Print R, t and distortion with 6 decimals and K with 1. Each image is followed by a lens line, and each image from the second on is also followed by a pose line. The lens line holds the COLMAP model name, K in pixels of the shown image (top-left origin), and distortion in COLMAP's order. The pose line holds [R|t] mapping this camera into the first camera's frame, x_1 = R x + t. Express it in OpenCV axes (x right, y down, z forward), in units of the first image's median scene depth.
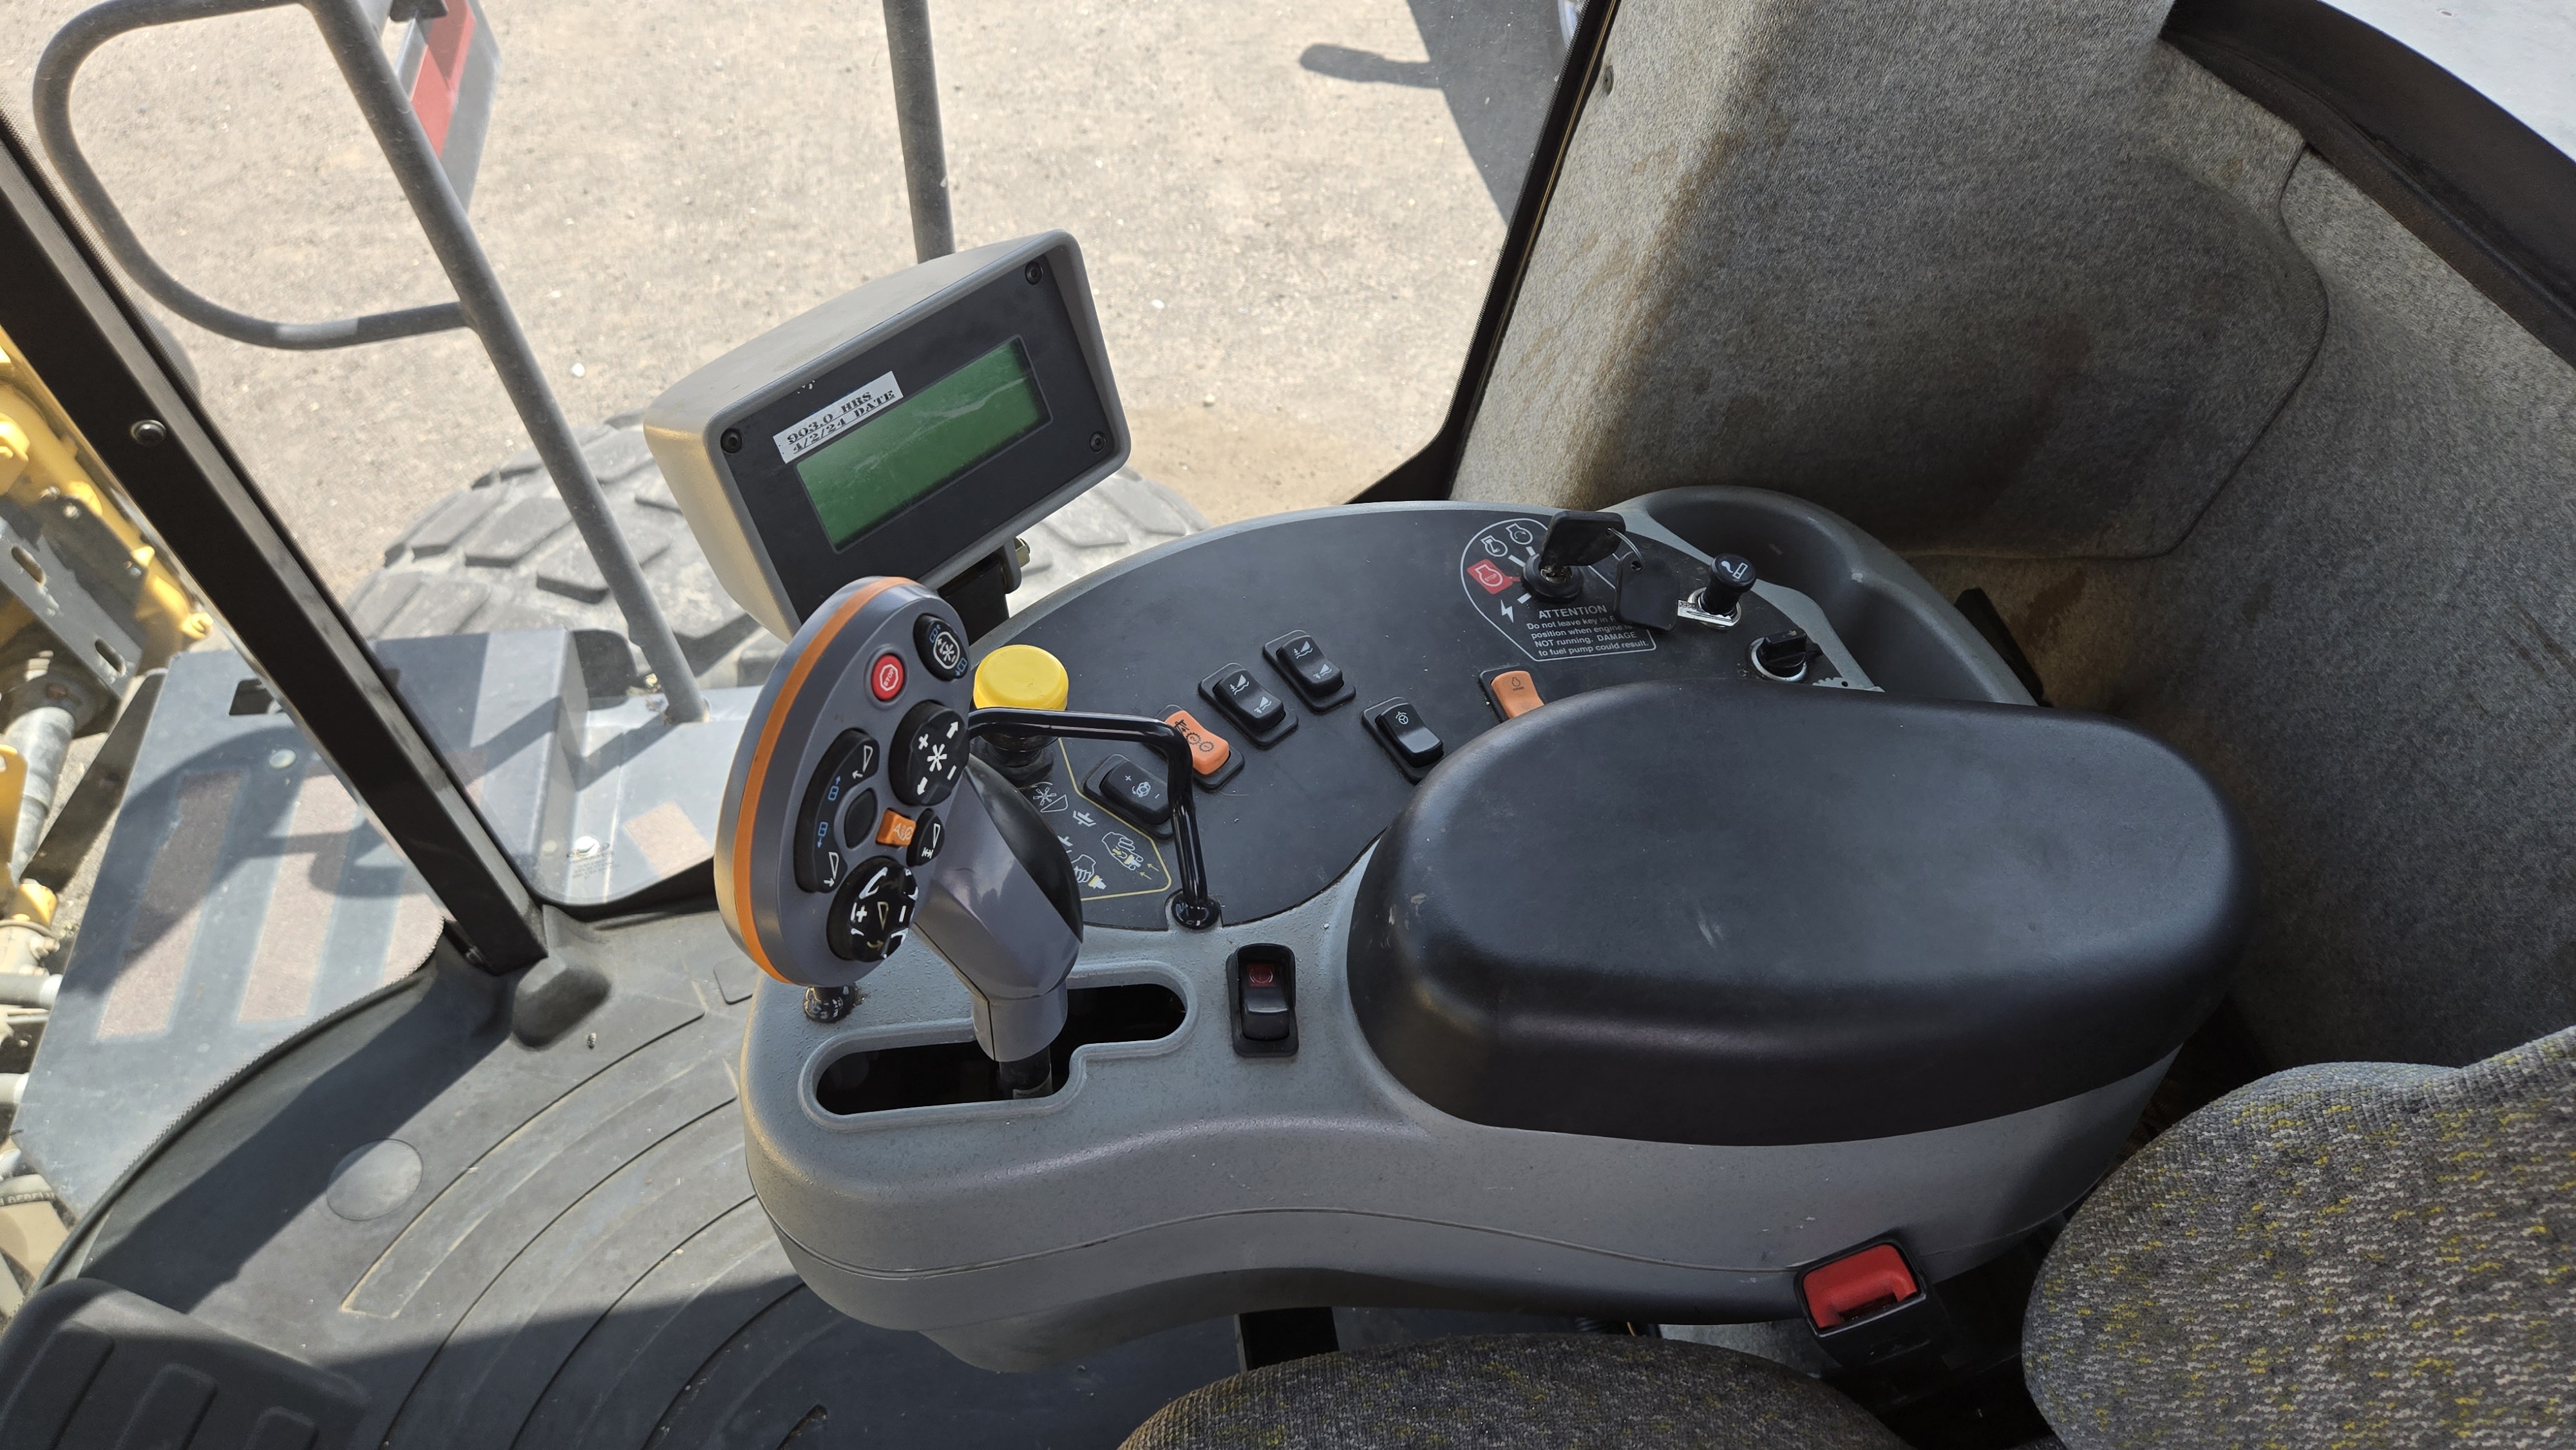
lens RADIAL K [[1768.2, 0, 1269.6], [0, 1768.2, 713.8], [0, 0, 1]] dist [0.089481, -0.094530]
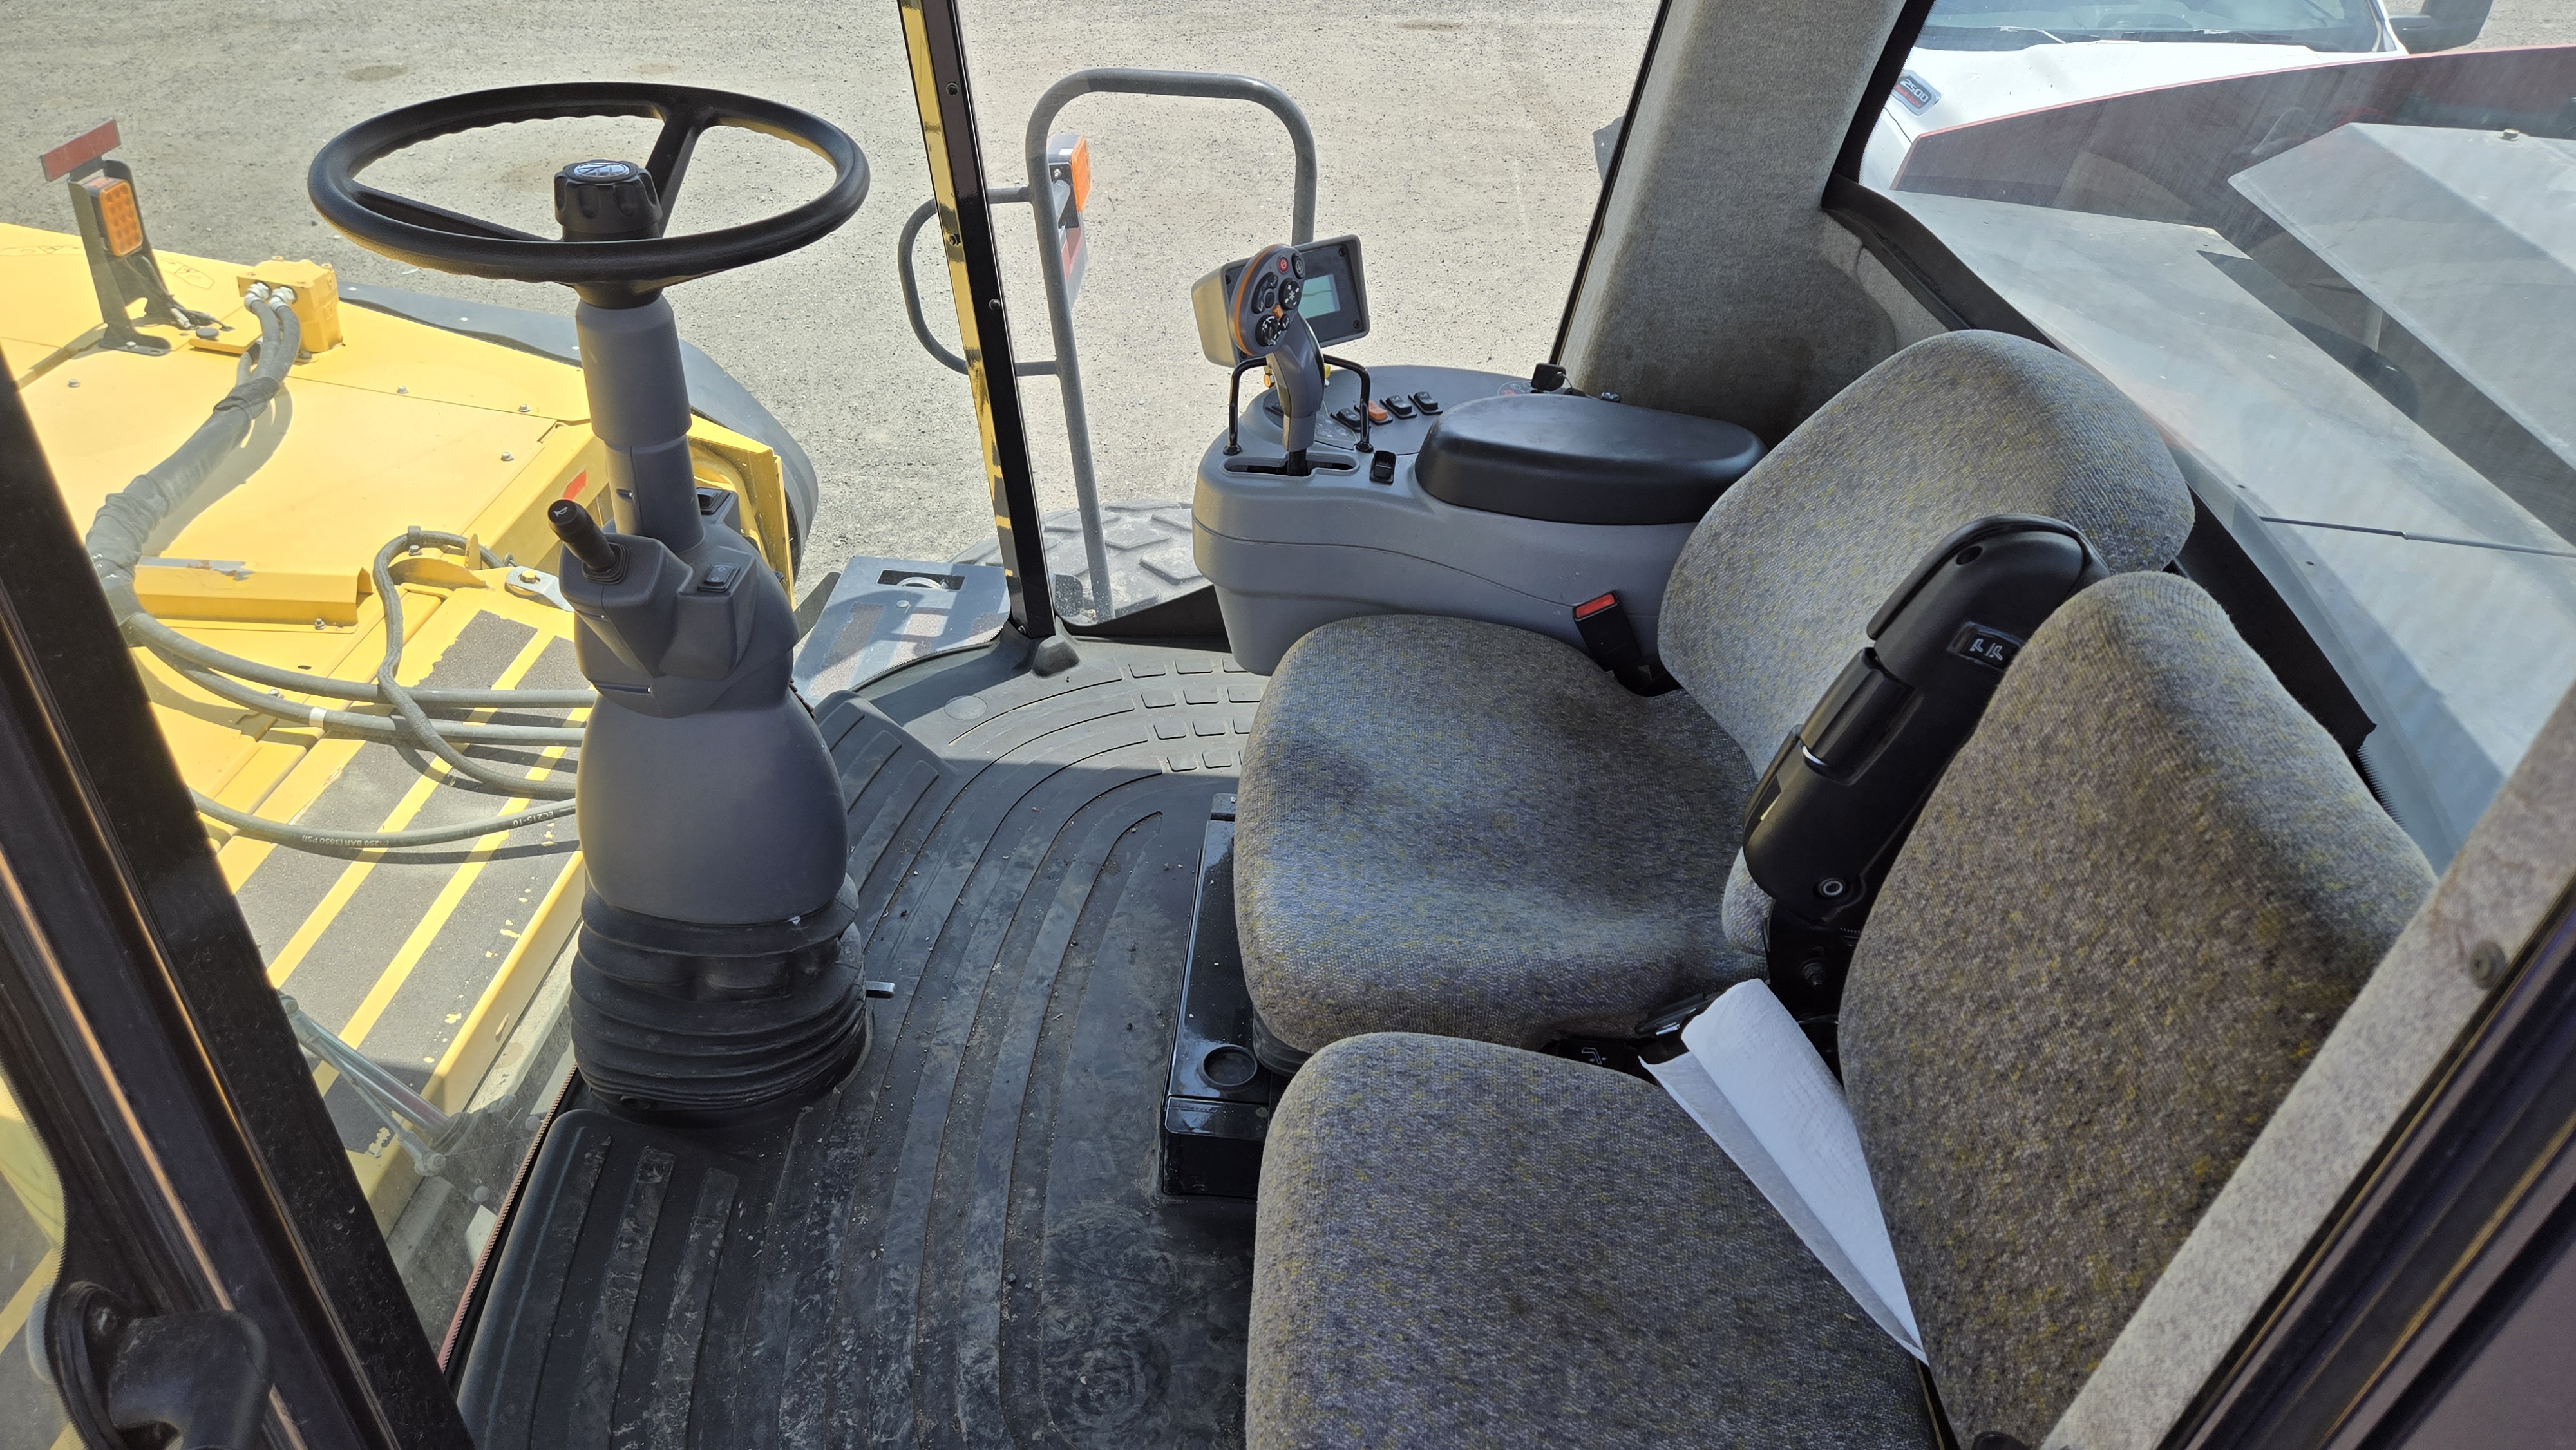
lens RADIAL K [[1764.3, 0, 1228.5], [0, 1764.3, 726.6], [0, 0, 1]] dist [0.109394, -0.096154]
pose [[0.973351, 0.121458, -0.194516, 0.247065], [-0.163545, 0.962255, -0.217528, 0.845041], [0.160753, 0.243543, 0.956475, -1.124772]]
